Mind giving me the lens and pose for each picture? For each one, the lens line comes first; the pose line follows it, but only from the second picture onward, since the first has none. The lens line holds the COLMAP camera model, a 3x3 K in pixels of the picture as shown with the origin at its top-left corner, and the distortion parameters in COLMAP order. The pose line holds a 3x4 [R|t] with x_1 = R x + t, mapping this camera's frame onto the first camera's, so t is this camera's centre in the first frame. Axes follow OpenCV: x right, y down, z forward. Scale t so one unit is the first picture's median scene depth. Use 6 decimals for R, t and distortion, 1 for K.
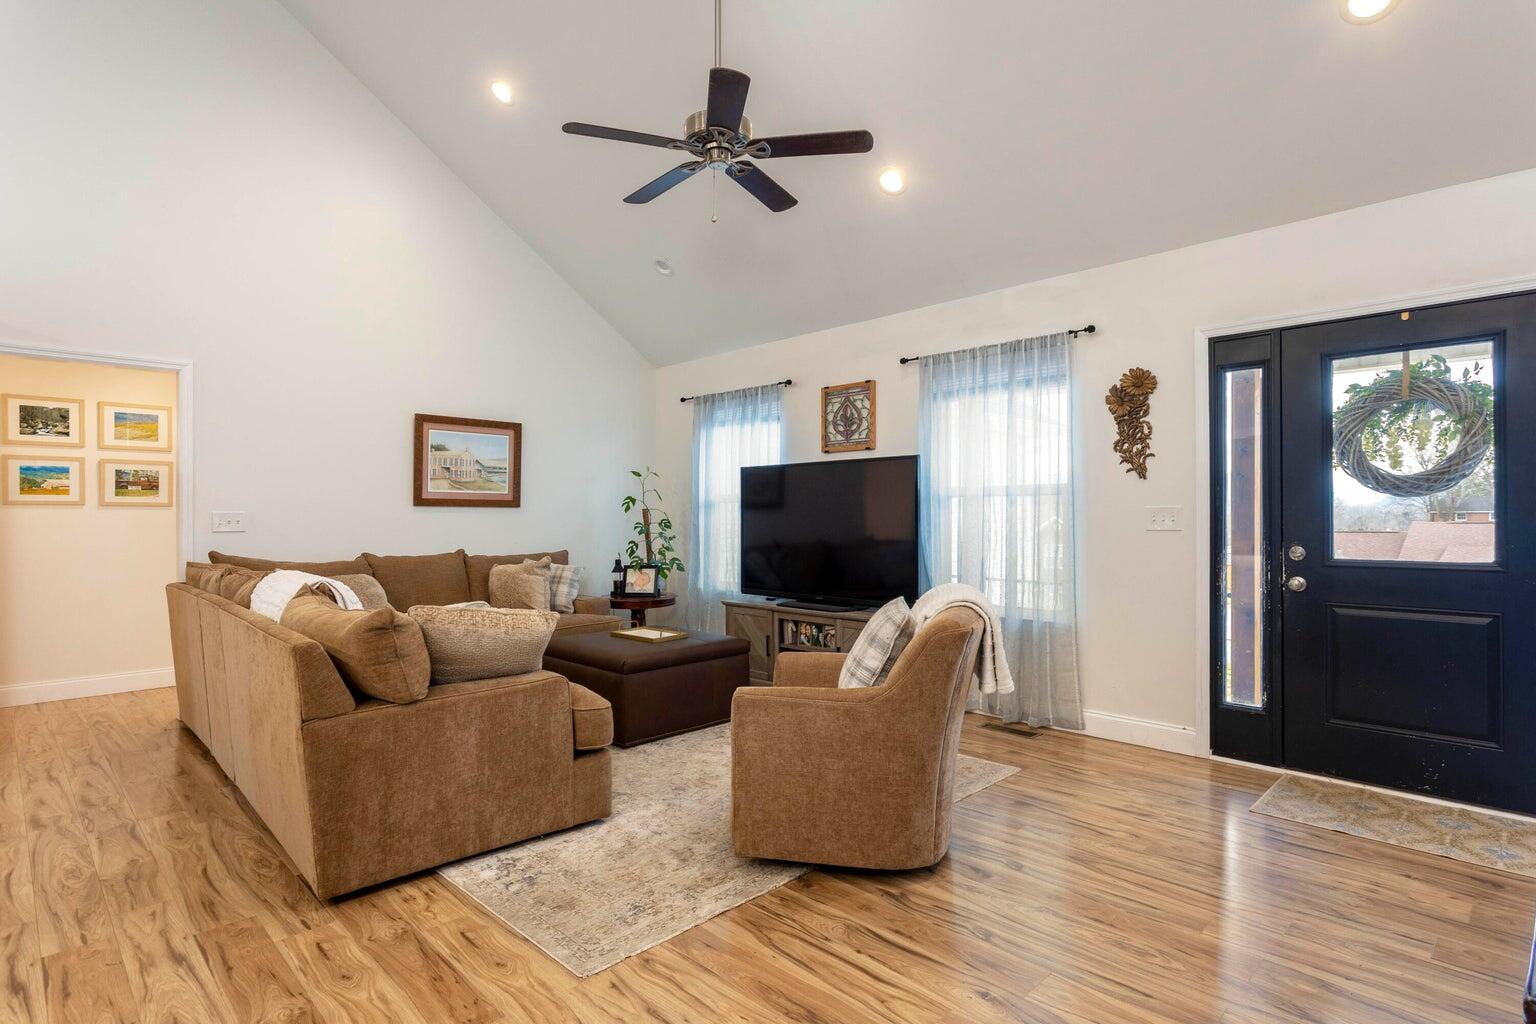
lens RADIAL K [[792.3, 0, 770.4], [0, 792.3, 515.6], [0, 0, 1]] dist [-0.005809, 0.003432]
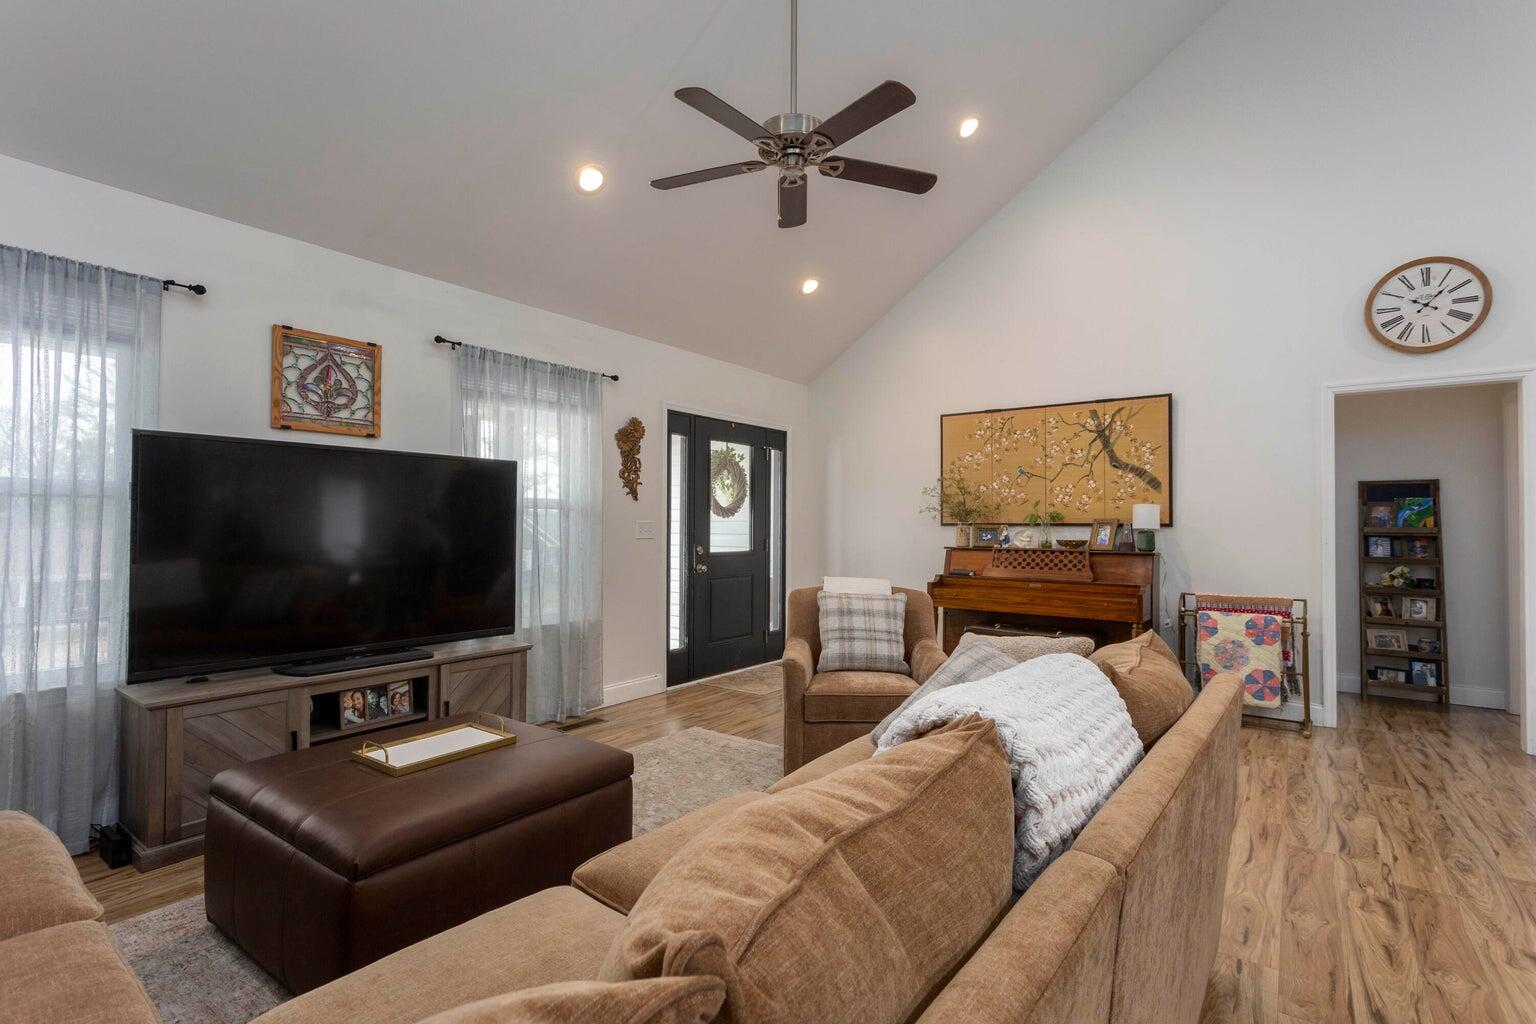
lens RADIAL K [[721.4, 0, 769.5], [0, 721.4, 515.6], [0, 0, 1]] dist [-0.003863, 0.001552]
pose [[-0.158326, 0.013216, 0.987298, -0.576250], [-0.006190, 0.999877, -0.014377, -0.003380], [-0.987367, -0.008388, -0.158225, 0.719745]]
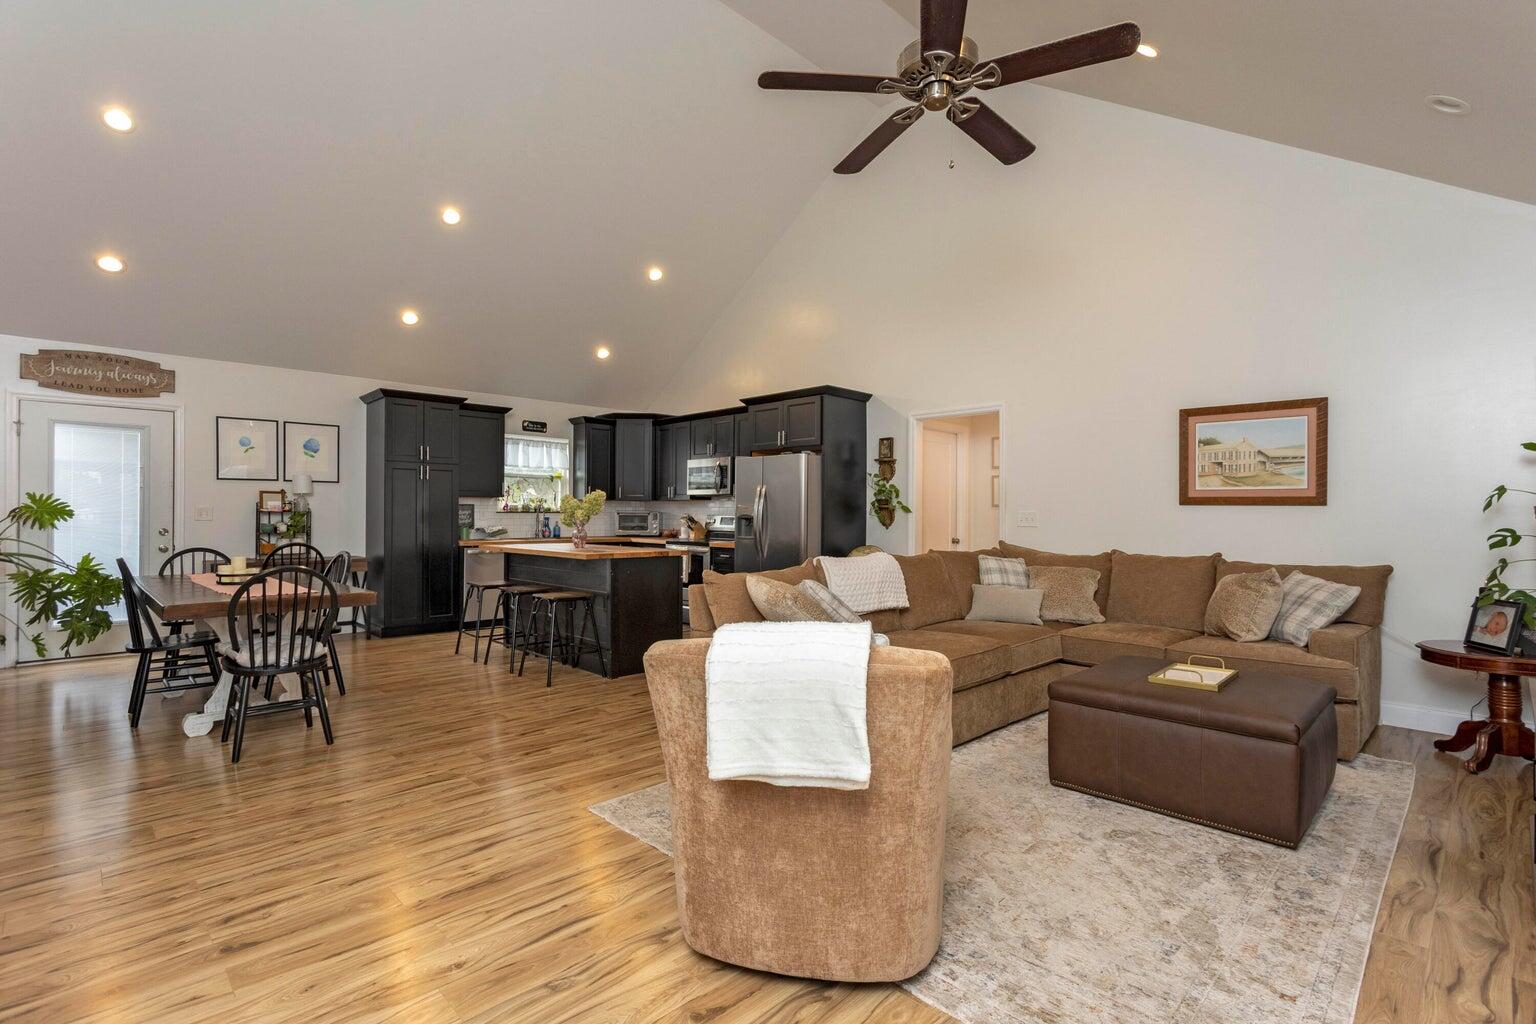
lens RADIAL K [[721.4, 0, 761.6], [0, 721.4, 512.2], [0, 0, 1]] dist [-0.003863, 0.001552]
pose [[-0.012195, 0.000021, -0.999926, 0.441803], [-0.005616, 0.999984, 0.000089, -0.000895], [0.999910, 0.005616, -0.012195, 0.507993]]
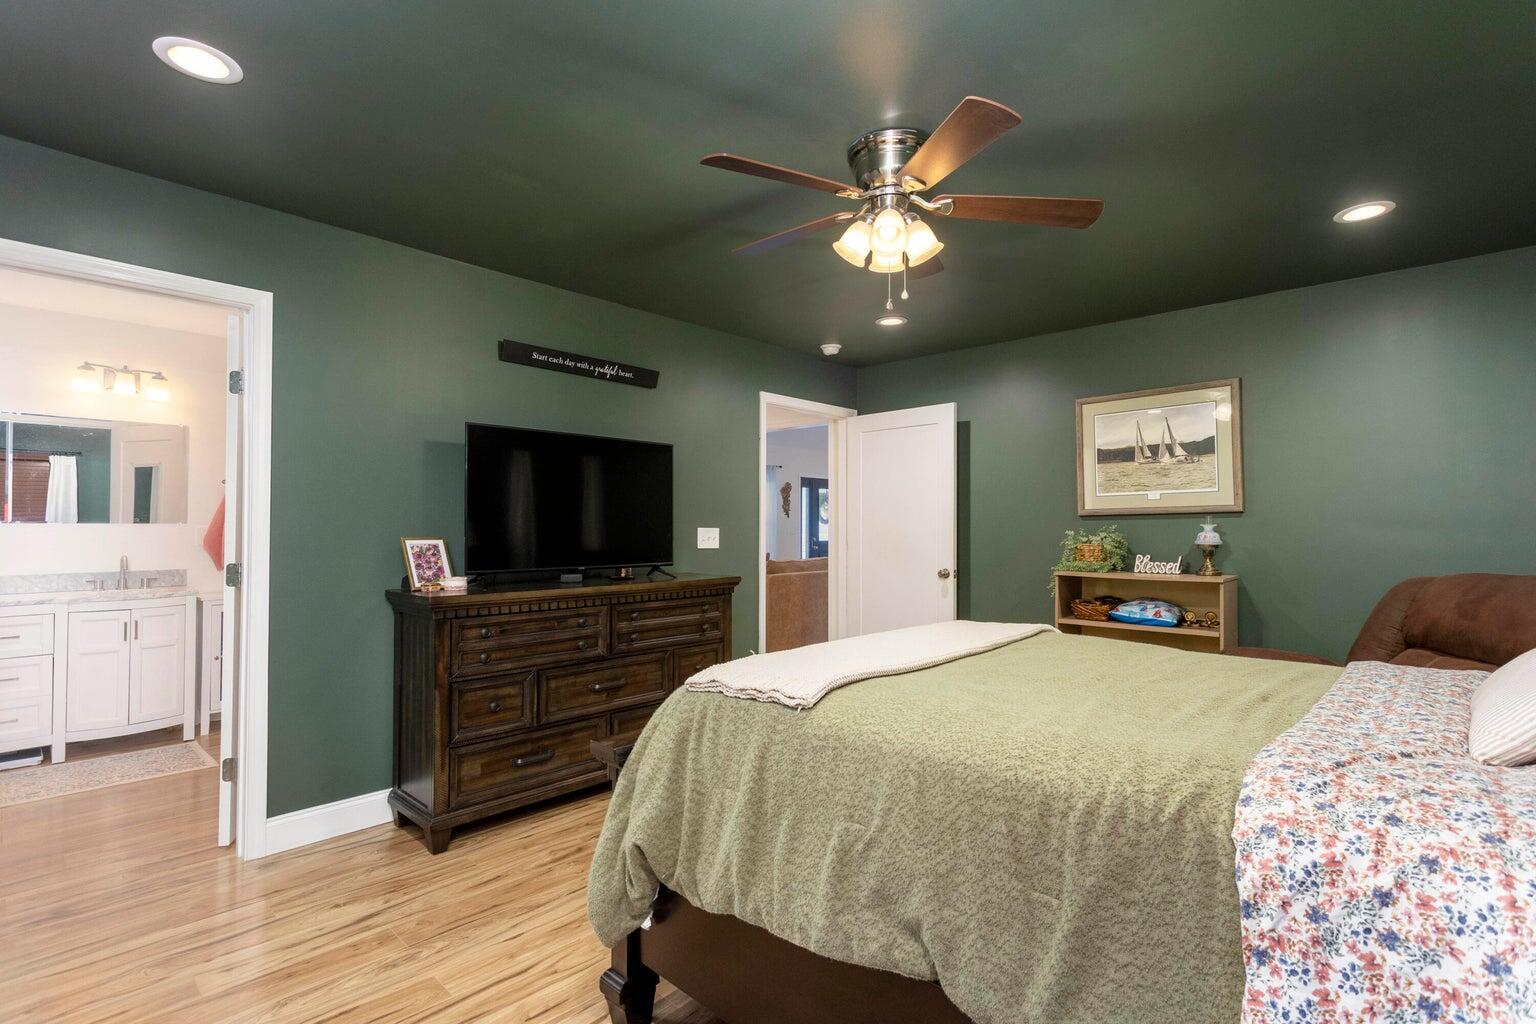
lens RADIAL K [[721.4, 0, 772.4], [0, 721.4, 511.9], [0, 0, 1]] dist [-0.003863, 0.001552]
pose [[-0.052349, 0.018363, 0.998460, -1.750945], [-0.000494, 0.999830, -0.018414, -0.012297], [-0.998629, -0.001457, -0.052331, 0.899803]]
